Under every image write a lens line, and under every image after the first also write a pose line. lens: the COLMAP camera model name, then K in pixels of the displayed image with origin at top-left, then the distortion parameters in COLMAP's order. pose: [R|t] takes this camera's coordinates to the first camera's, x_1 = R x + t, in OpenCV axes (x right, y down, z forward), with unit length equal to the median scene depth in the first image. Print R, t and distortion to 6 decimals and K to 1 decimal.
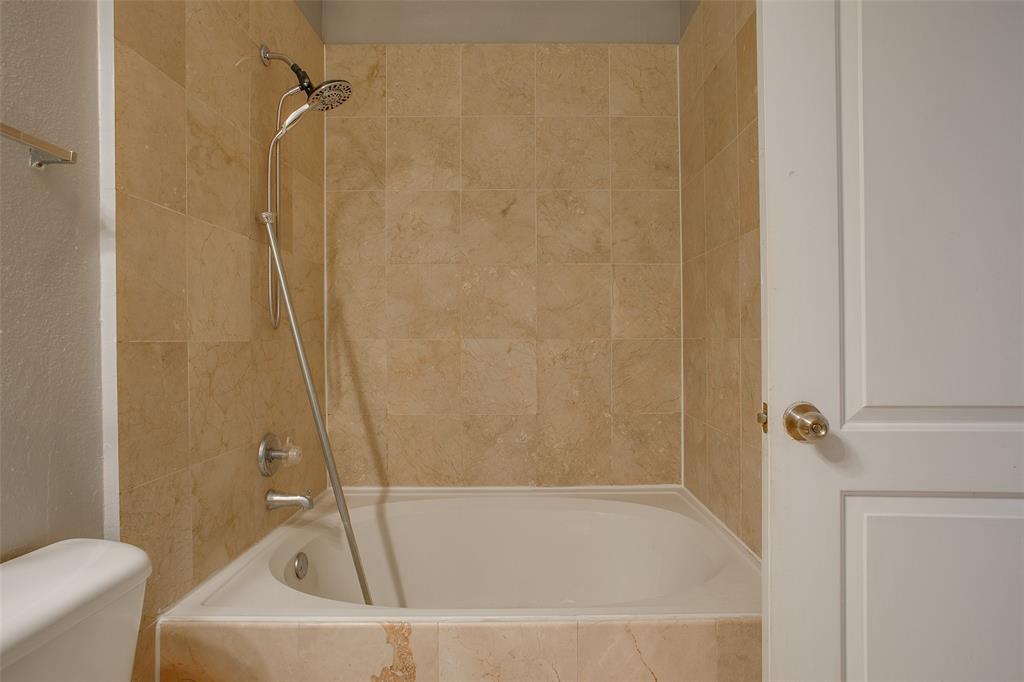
lens RADIAL K [[555.8, 0, 514.3], [0, 555.8, 345.0], [0, 0, 1]] dist [-0.005695, 0.000087]
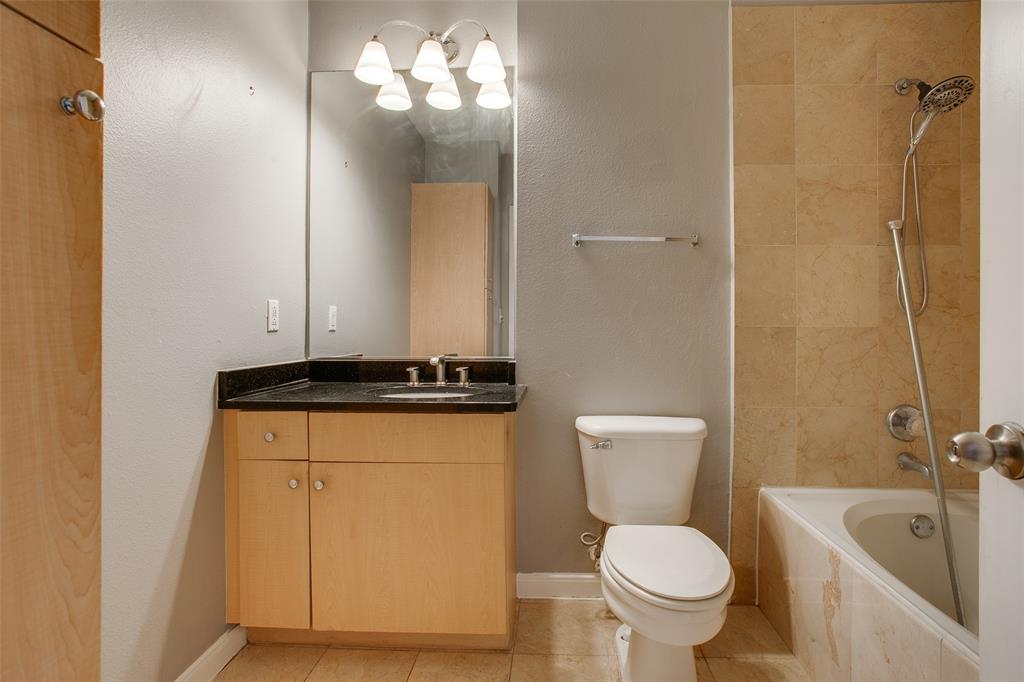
lens RADIAL K [[500.8, 0, 517.3], [0, 500.8, 333.0], [0, 0, 1]] dist [-0.033159, 0.011578]
pose [[-0.061934, 0.022584, -0.997825, 0.842231], [-0.009995, 0.999680, 0.023247, -0.012485], [0.998030, 0.011413, -0.061689, 0.306015]]
